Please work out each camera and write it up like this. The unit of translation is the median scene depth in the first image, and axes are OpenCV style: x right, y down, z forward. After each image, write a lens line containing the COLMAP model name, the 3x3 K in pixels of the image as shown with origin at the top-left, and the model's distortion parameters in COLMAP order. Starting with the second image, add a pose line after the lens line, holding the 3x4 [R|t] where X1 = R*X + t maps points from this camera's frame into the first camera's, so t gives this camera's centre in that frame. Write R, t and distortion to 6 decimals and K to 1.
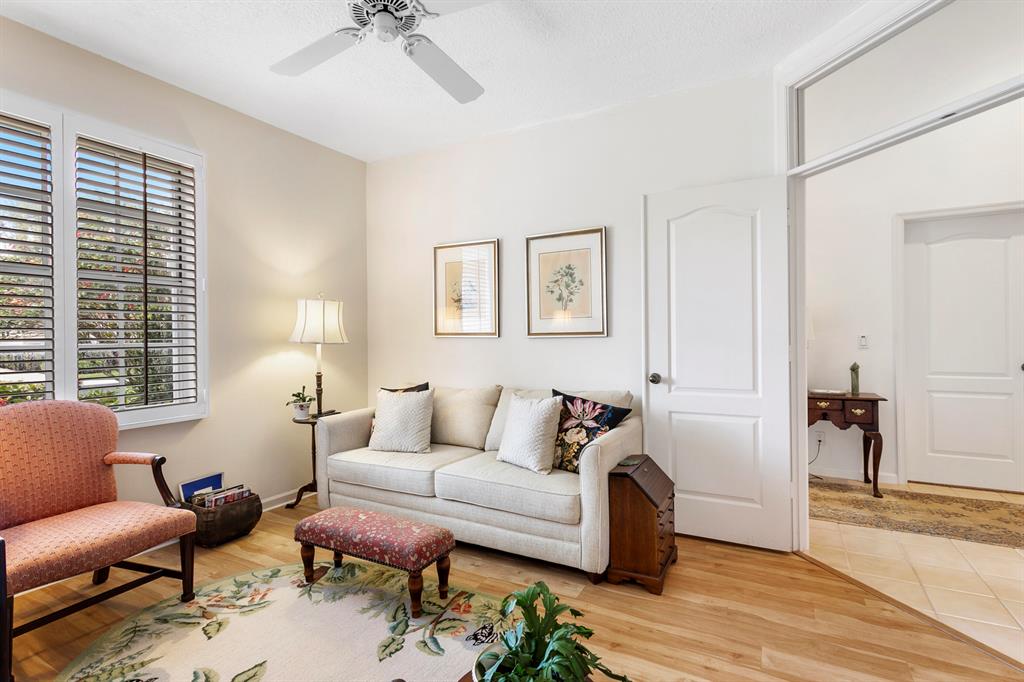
lens RADIAL K [[495.4, 0, 511.2], [0, 495.4, 334.8], [0, 0, 1]] dist [-0.000914, -0.000698]
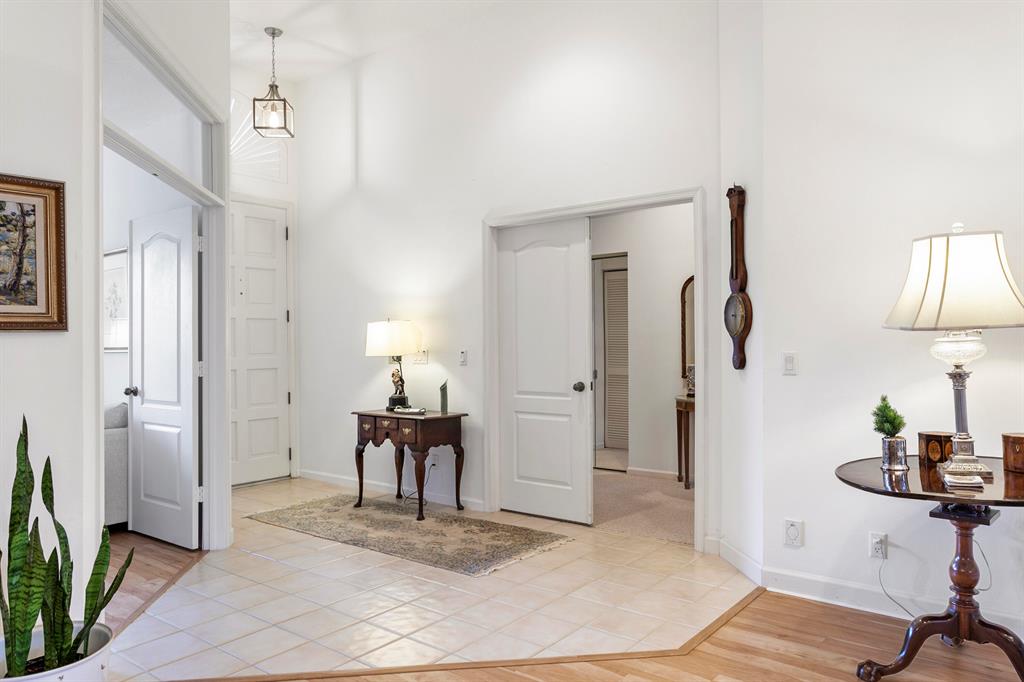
lens RADIAL K [[717.5, 0, 513.4], [0, 717.5, 345.1], [0, 0, 1]] dist [0.007704, 0.002231]
pose [[0.987024, 0.001725, -0.160565, 1.348915], [-0.001319, 0.999996, 0.002634, -0.017360], [0.160568, -0.002388, 0.987022, -0.404884]]
